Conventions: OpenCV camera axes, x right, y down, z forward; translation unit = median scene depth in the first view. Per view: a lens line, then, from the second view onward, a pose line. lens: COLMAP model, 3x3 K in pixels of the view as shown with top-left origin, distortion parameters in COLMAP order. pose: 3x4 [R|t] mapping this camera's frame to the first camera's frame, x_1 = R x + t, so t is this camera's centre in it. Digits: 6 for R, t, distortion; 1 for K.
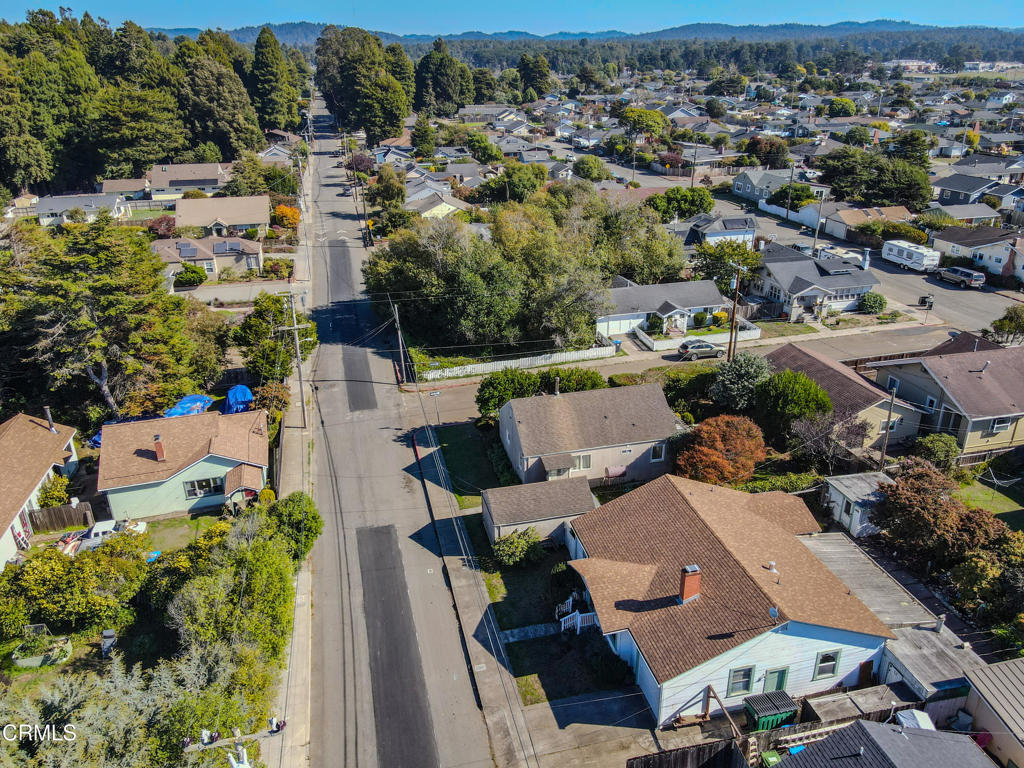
lens RADIAL K [[766.9, 0, 510.8], [0, 766.9, 380.6], [0, 0, 1]] dist [0.027797, 0.015176]
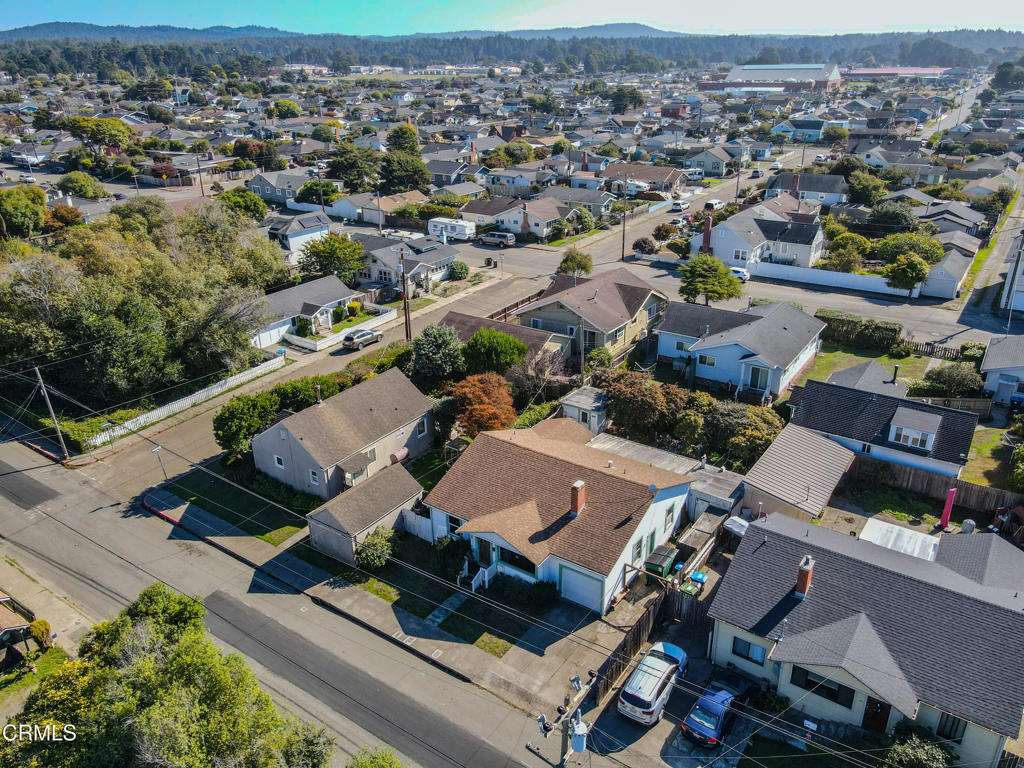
lens RADIAL K [[766.9, 0, 510.1], [0, 766.9, 388.7], [0, 0, 1]] dist [0.027797, 0.015176]
pose [[0.748696, -0.269572, 0.605628, -0.242628], [0.266430, 0.958915, 0.097455, -0.021242], [-0.607017, 0.088394, 0.789758, 0.044800]]
